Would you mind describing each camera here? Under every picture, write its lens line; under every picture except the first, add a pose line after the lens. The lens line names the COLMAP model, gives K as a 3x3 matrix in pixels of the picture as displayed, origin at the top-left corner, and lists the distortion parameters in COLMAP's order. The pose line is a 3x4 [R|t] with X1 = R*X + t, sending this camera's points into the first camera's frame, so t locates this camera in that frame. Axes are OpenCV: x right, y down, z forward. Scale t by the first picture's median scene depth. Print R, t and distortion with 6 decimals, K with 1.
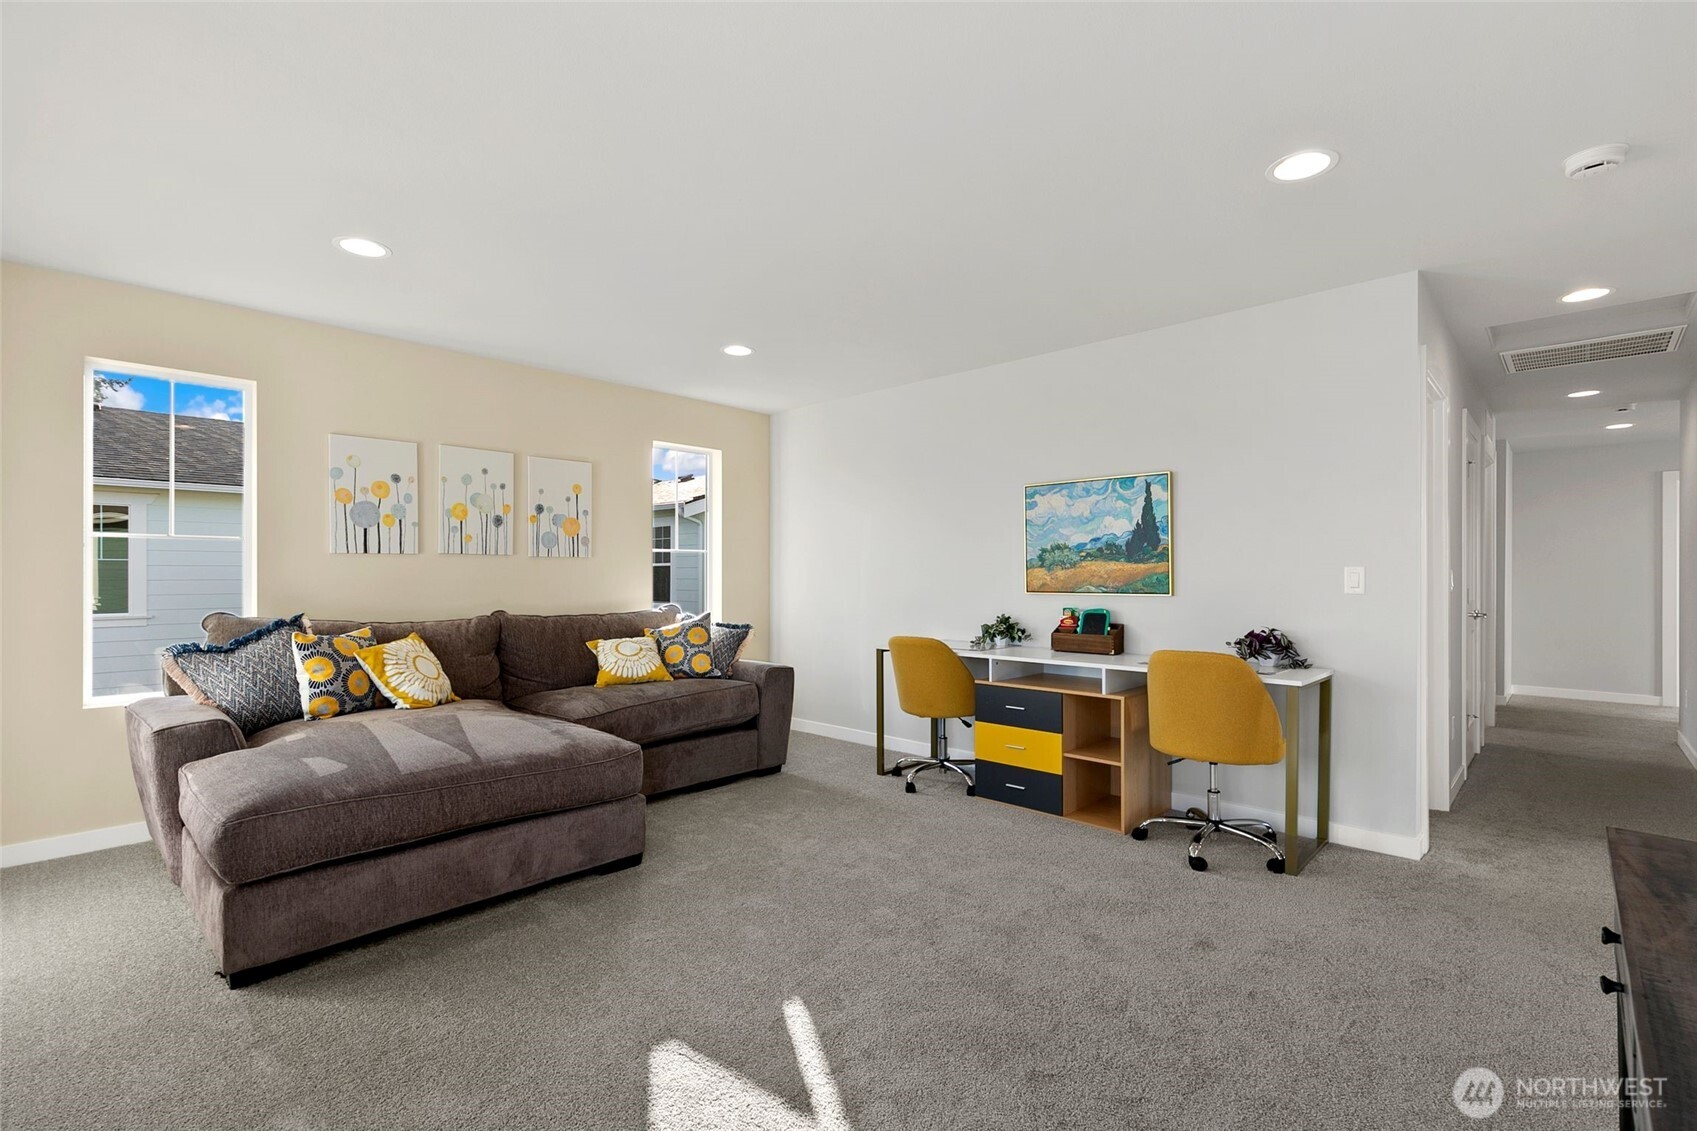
lens RADIAL K [[763.0, 0, 841.2], [0, 763.0, 576.1], [0, 0, 1]] dist [0.000524, 0.000729]
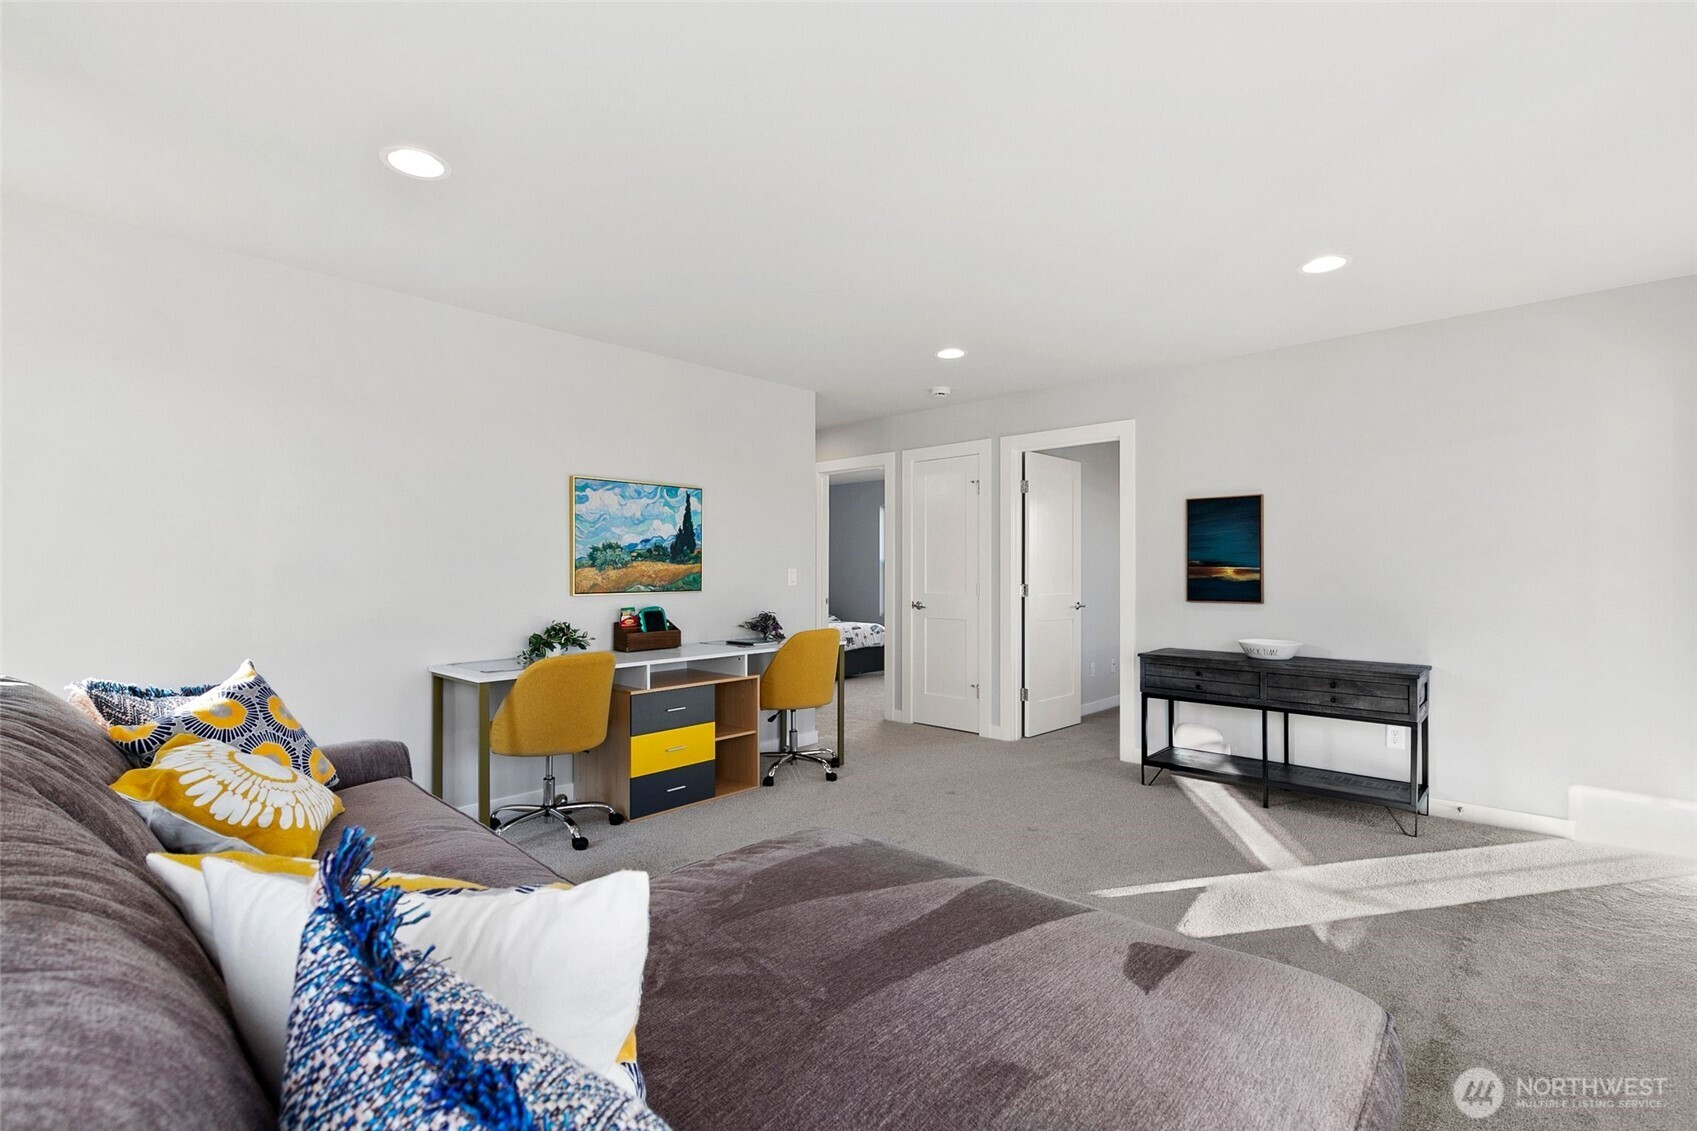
lens RADIAL K [[763.0, 0, 843.8], [0, 763.0, 568.8], [0, 0, 1]] dist [0.000524, 0.000729]
pose [[-0.014826, 0.002715, 0.999886, -0.710976], [0.003556, 0.999990, -0.002663, -0.005880], [-0.999884, 0.003516, -0.014835, 0.741496]]
